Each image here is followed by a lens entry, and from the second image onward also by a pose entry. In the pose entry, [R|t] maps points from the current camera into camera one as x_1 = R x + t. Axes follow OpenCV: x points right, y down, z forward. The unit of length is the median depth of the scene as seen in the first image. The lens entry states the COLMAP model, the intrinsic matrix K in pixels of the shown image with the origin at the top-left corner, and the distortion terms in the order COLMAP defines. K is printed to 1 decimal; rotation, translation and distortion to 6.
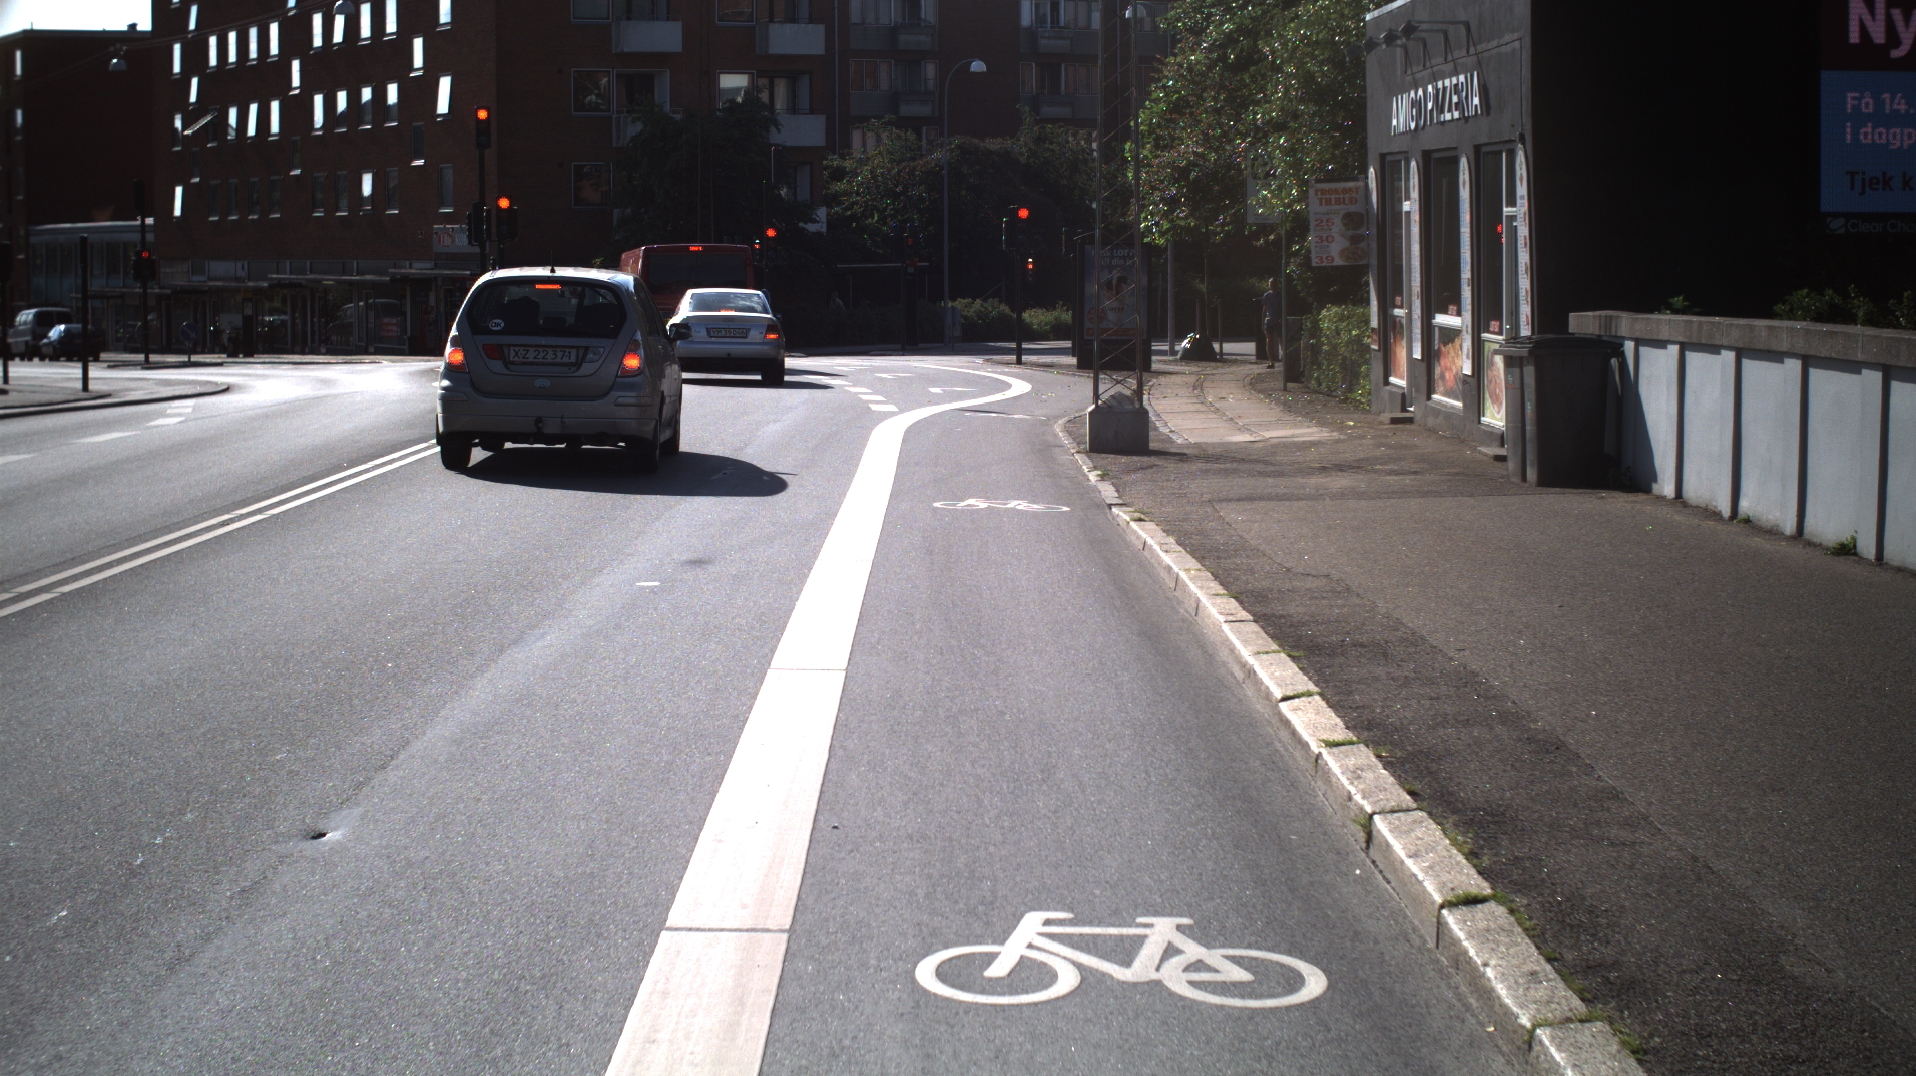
lens RADIAL K [[3279.0, 0, 958.0], [0, 3279.0, 538.0], [0, 0, 1]] dist [-0.292326, 0.428758]
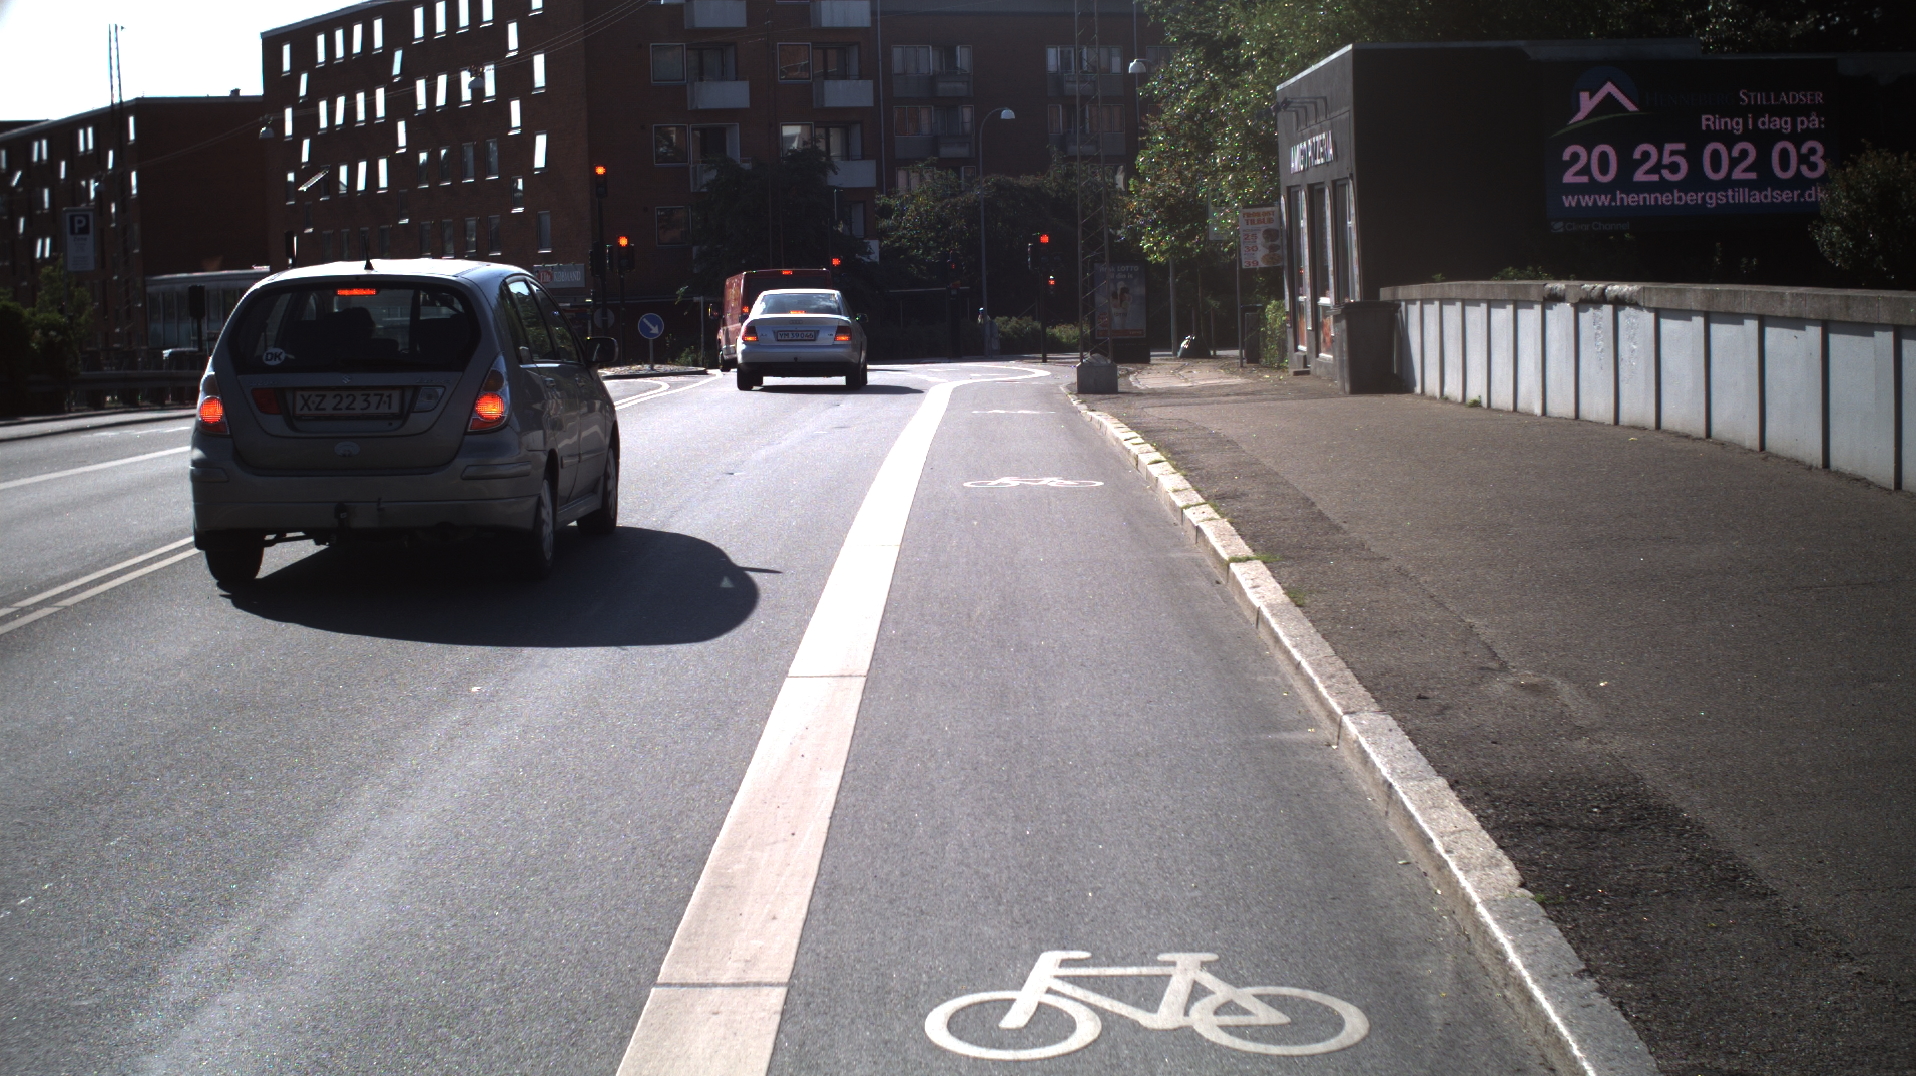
lens RADIAL K [[3279.0, 0, 958.0], [0, 3279.0, 538.0], [0, 0, 1]] dist [-0.292326, 0.428758]
pose [[0.999560, -0.025657, -0.014871, 0.002395], [0.025503, 0.999620, -0.010421, 0.020667], [0.015133, 0.010037, 0.999835, -0.189408]]
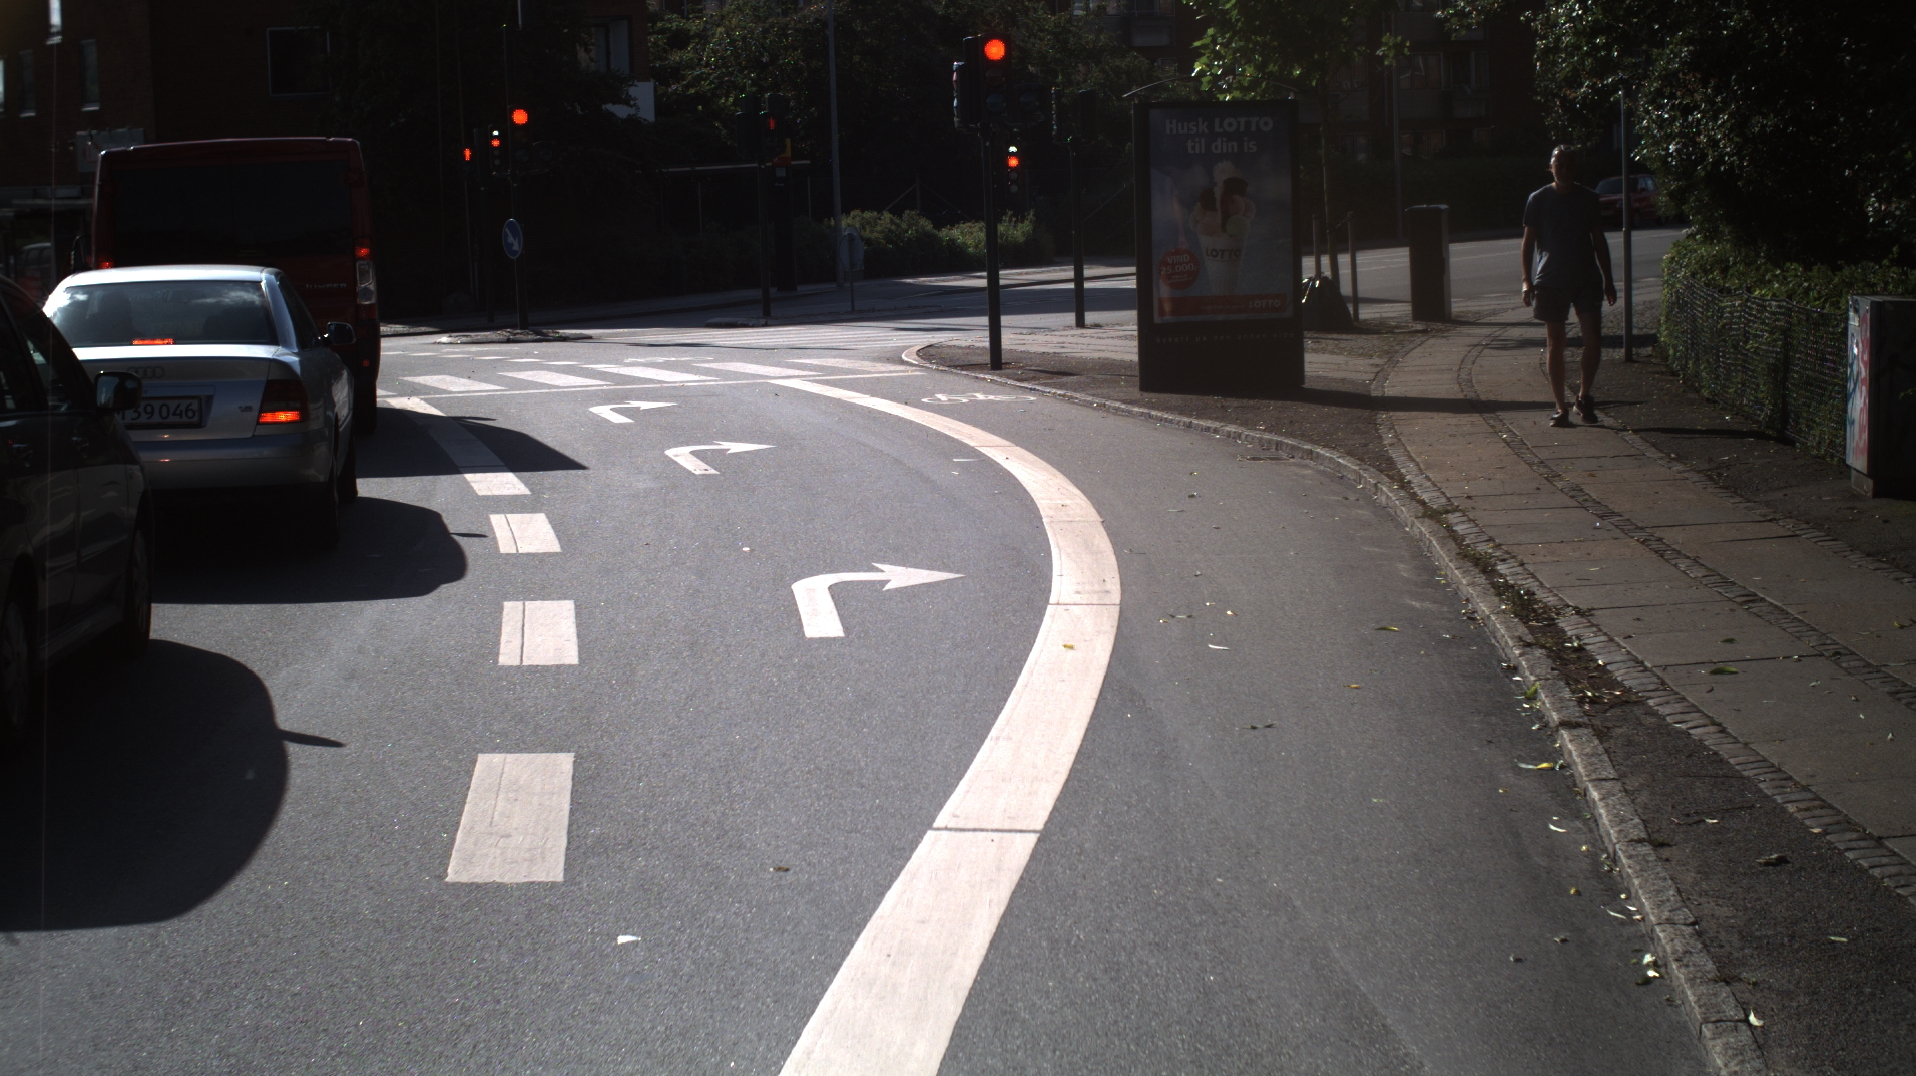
lens RADIAL K [[3279.0, 0, 958.0], [0, 3279.0, 538.0], [0, 0, 1]] dist [-0.292326, 0.428758]
pose [[0.998900, -0.036404, 0.029556, -0.001661], [0.035419, 0.998822, 0.033178, -0.037566], [-0.030729, -0.032094, 0.999012, 0.443113]]
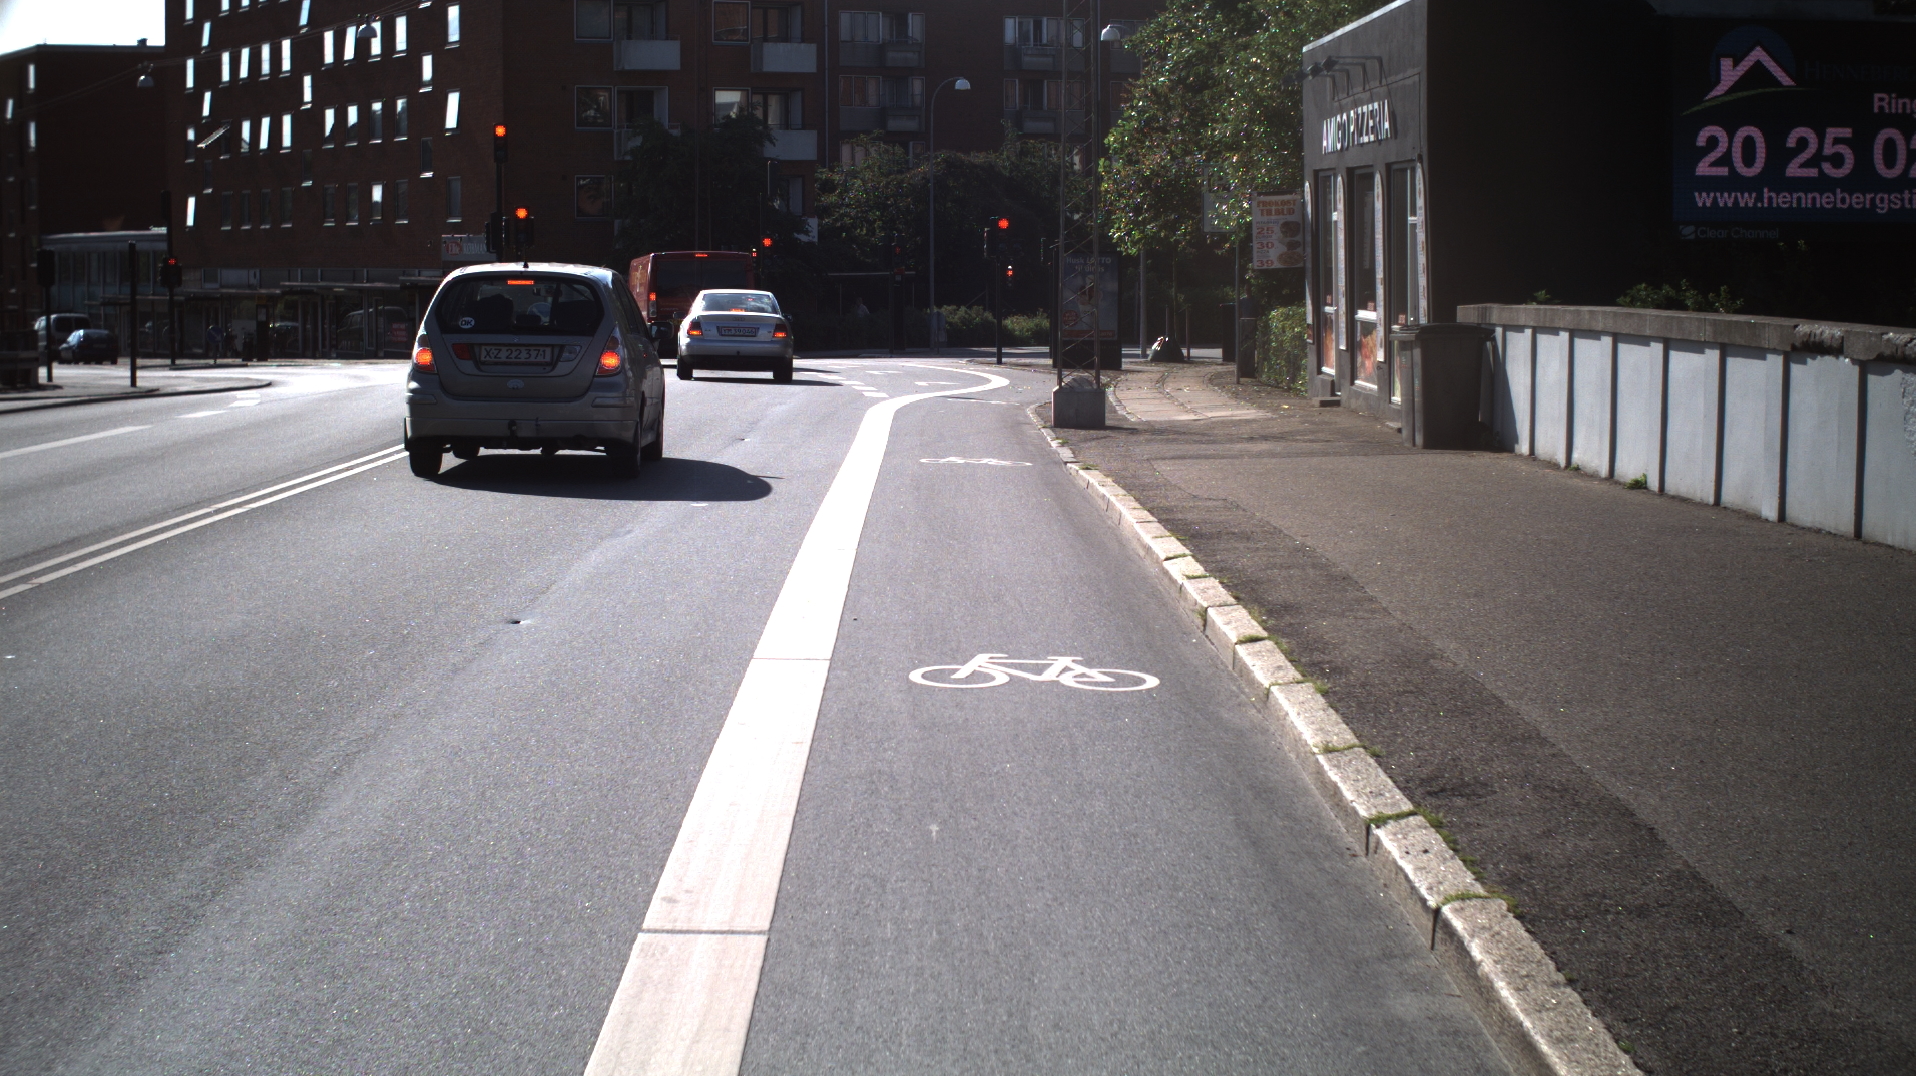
lens RADIAL K [[3279.0, 0, 958.0], [0, 3279.0, 538.0], [0, 0, 1]] dist [-0.292326, 0.428758]
pose [[0.999989, 0.001554, 0.004314, 0.000427], [-0.001538, 0.999992, -0.003782, 0.006839], [-0.004320, 0.003775, 0.999984, -0.063232]]
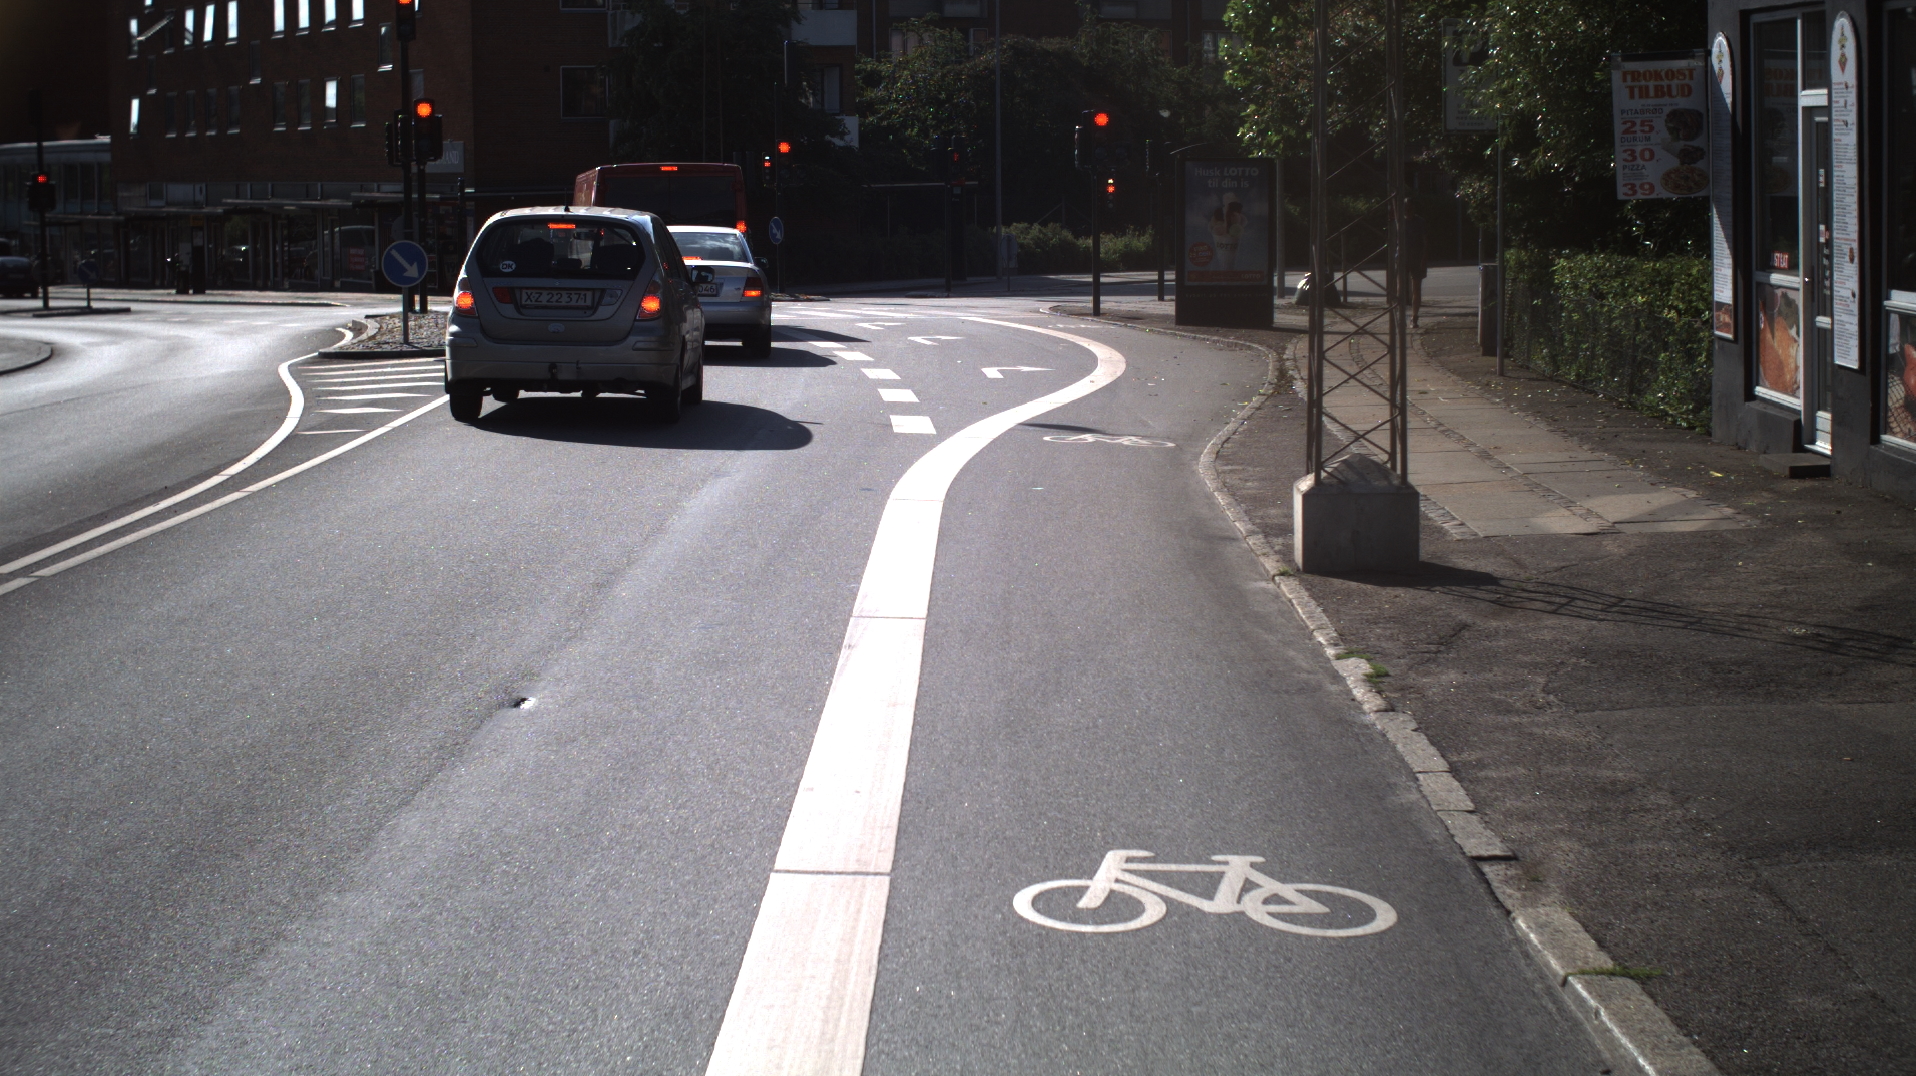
lens RADIAL K [[3279.0, 0, 958.0], [0, 3279.0, 538.0], [0, 0, 1]] dist [-0.292326, 0.428758]
pose [[0.999885, -0.003372, -0.014813, -0.002441], [0.003759, 0.999651, 0.026161, -0.017617], [0.014719, -0.026214, 0.999548, 0.190605]]
